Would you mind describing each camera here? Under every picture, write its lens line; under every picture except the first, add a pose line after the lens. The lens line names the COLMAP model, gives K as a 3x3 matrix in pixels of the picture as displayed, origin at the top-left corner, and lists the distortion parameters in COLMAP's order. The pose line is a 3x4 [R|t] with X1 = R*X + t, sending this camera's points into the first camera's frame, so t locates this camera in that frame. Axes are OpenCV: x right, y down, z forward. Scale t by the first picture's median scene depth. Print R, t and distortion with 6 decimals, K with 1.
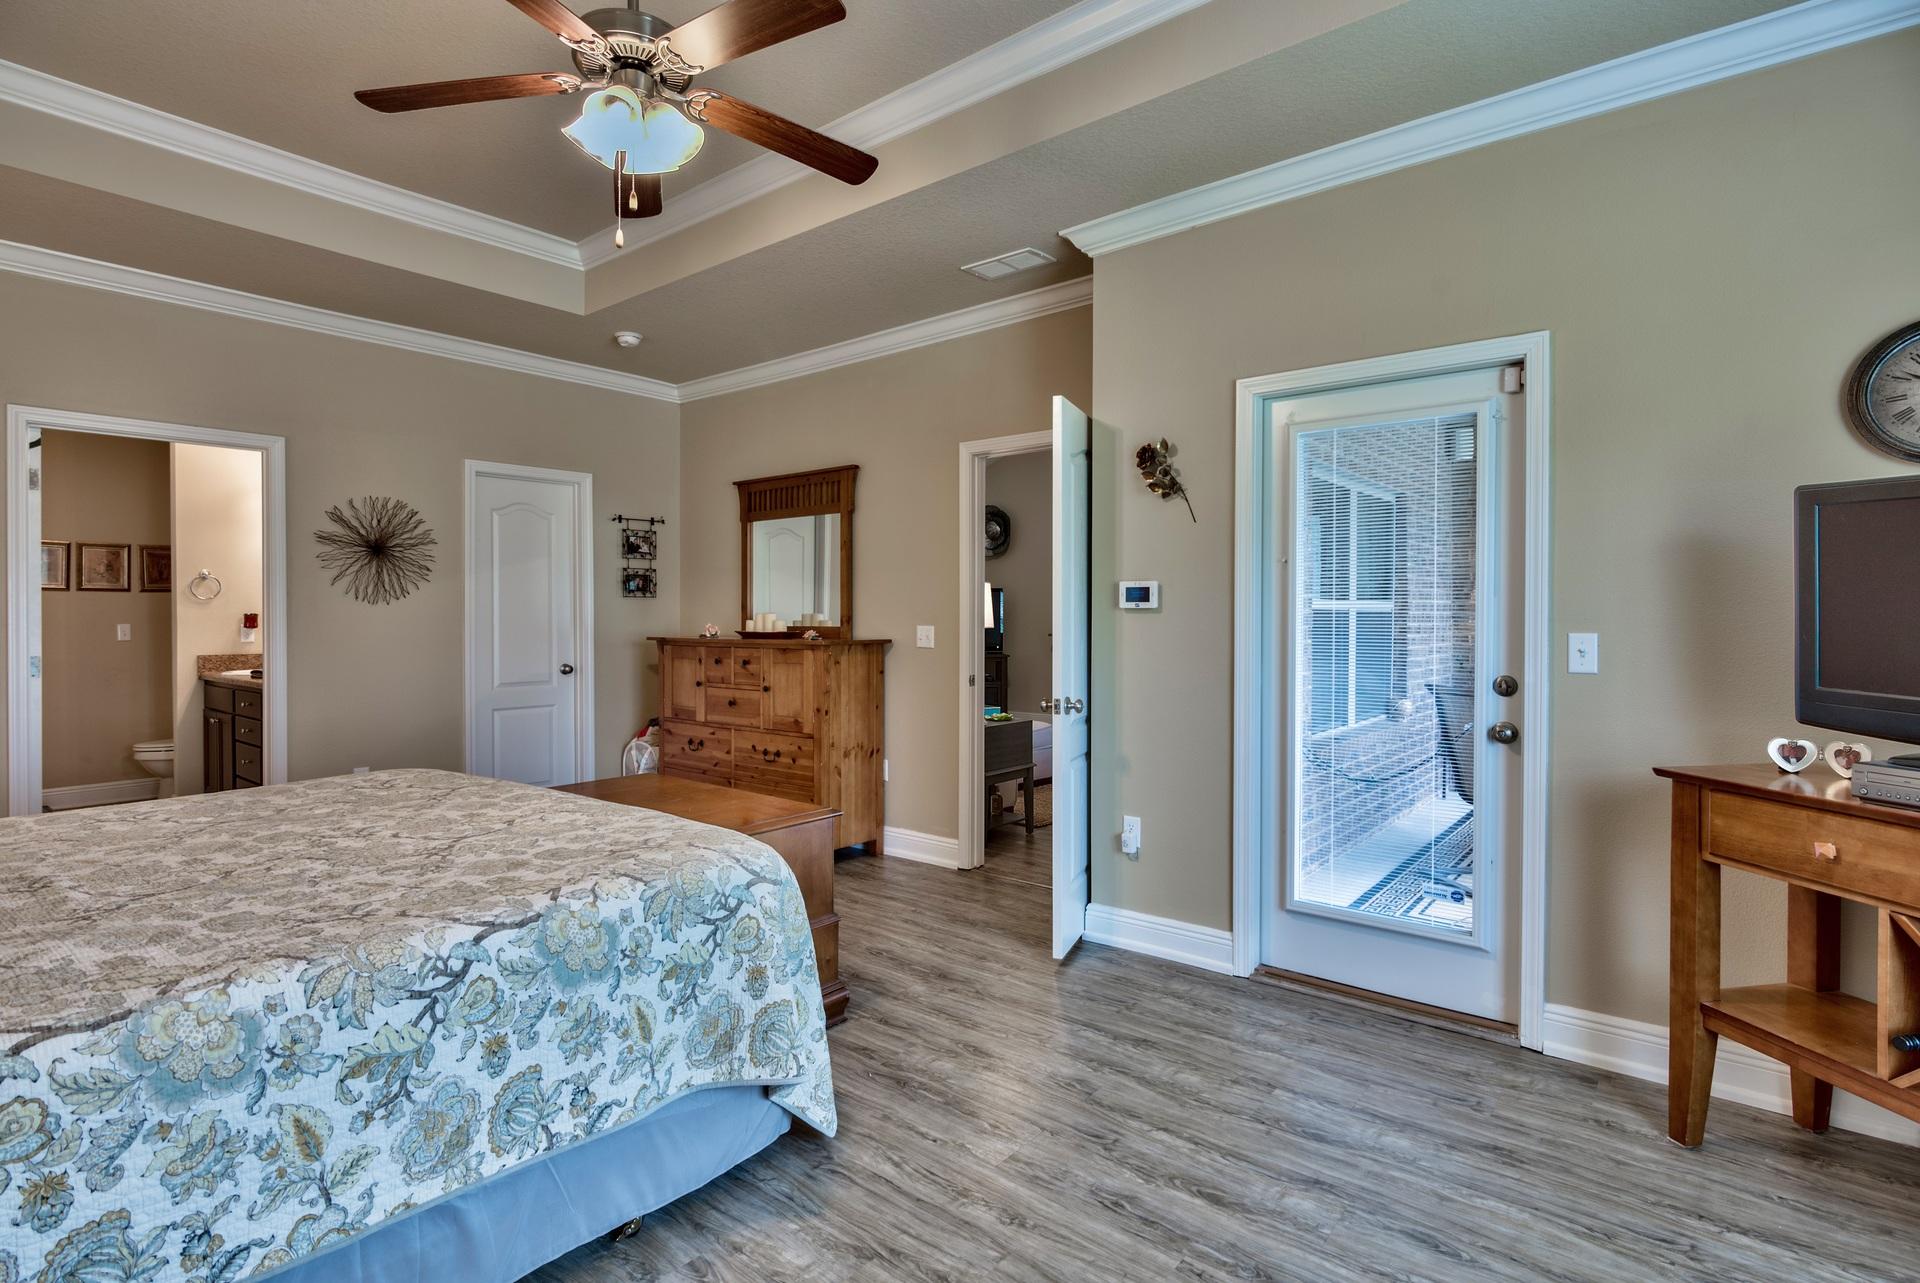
lens RADIAL K [[959.7, 0, 956.5], [0, 959.7, 628.5], [0, 0, 1]] dist [-0.001070, -0.000718]
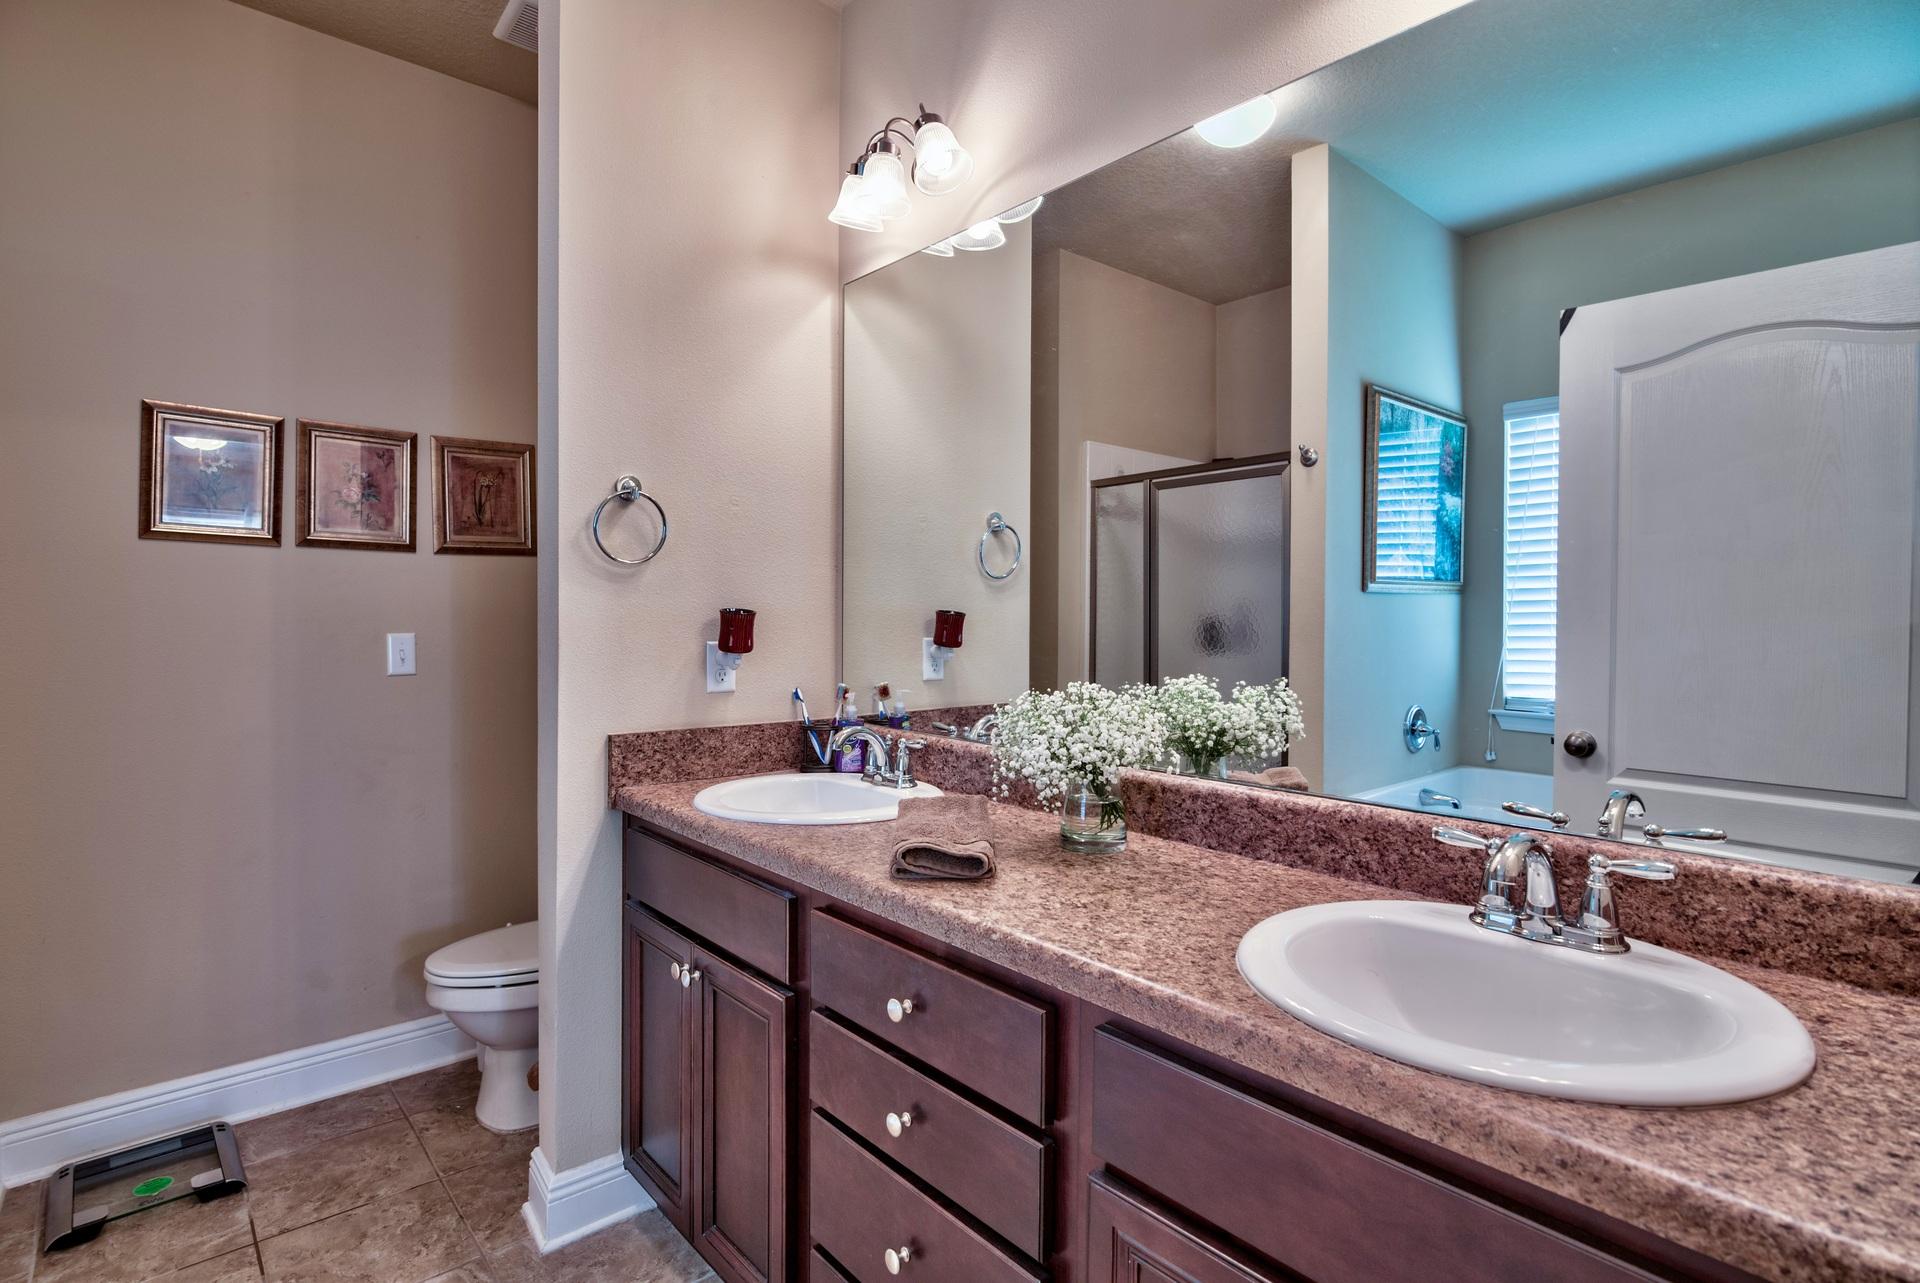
lens RADIAL K [[959.7, 0, 951.4], [0, 959.7, 636.8], [0, 0, 1]] dist [-0.001070, -0.000718]
pose [[0.984256, 0.018886, -0.175737, -0.585746], [-0.018229, 0.999820, 0.005353, -0.008820], [0.175806, -0.002065, 0.984423, 0.662206]]
